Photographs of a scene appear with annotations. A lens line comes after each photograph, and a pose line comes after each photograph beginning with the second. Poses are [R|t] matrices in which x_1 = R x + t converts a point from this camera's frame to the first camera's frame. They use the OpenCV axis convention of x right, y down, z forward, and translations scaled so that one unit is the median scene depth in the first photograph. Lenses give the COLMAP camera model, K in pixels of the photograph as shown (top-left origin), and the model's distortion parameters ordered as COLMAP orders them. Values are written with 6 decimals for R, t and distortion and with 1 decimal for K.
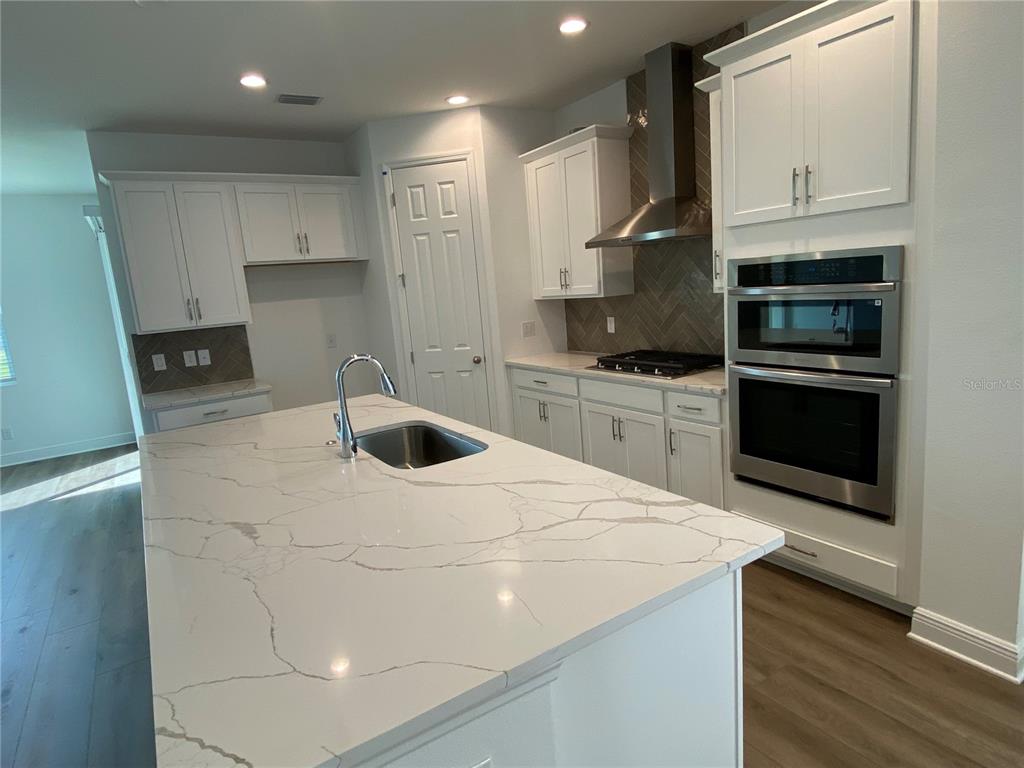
lens RADIAL K [[571.9, 0, 505.0], [0, 571.9, 386.4], [0, 0, 1]] dist [0.019206, -0.007038]
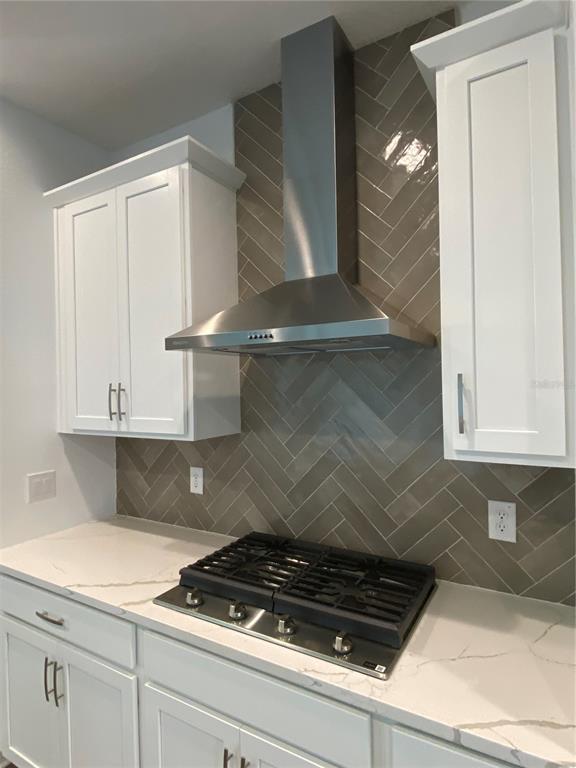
lens RADIAL K [[428.9, 0, 292.3], [0, 428.9, 384.5], [0, 0, 1]] dist [0.019206, -0.007038]
pose [[0.882685, 0.066080, 0.465297, 0.060751], [0.027924, 0.980942, -0.192283, -0.124308], [-0.469135, 0.182718, 0.864018, 0.578506]]
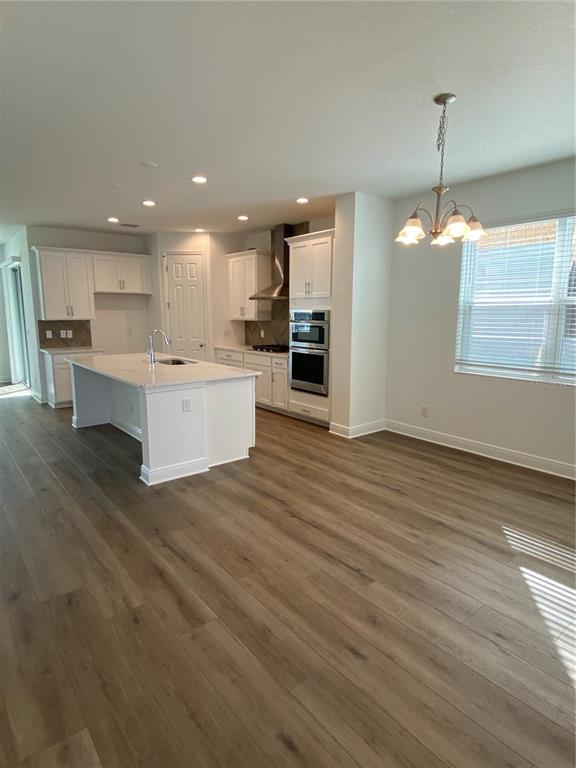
lens RADIAL K [[428.9, 0, 289.5], [0, 428.9, 385.6], [0, 0, 1]] dist [0.019206, -0.007038]
pose [[0.989230, 0.062241, 0.132477, 0.084385], [-0.060587, 0.998027, -0.016489, 0.127231], [-0.133242, 0.008285, 0.991049, -0.740063]]
